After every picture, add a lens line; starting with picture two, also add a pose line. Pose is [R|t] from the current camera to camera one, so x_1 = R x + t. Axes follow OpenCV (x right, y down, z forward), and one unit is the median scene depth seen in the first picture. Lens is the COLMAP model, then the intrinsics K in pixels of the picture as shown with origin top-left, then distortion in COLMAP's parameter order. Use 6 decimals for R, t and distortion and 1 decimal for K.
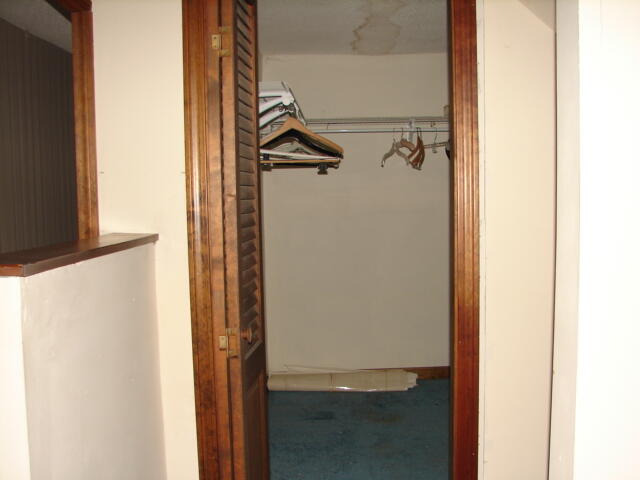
lens RADIAL K [[619.0, 0, 320.0], [0, 619.0, 240.0], [0, 0, 1]] dist [-0.081167, -0.000942]
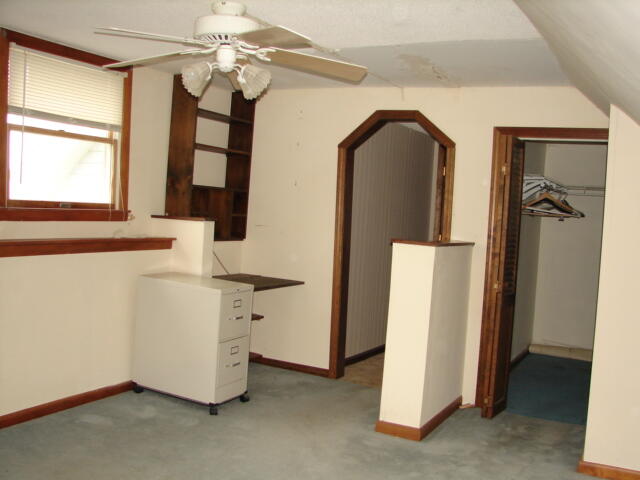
lens RADIAL K [[635.4, 0, 320.0], [0, 635.4, 240.0], [0, 0, 1]] dist [-0.207057, -0.000382]
pose [[0.876654, 0.089645, -0.472696, 0.386058], [-0.108461, 0.994020, -0.012638, 0.082777], [0.468737, 0.062348, 0.881135, -1.533426]]
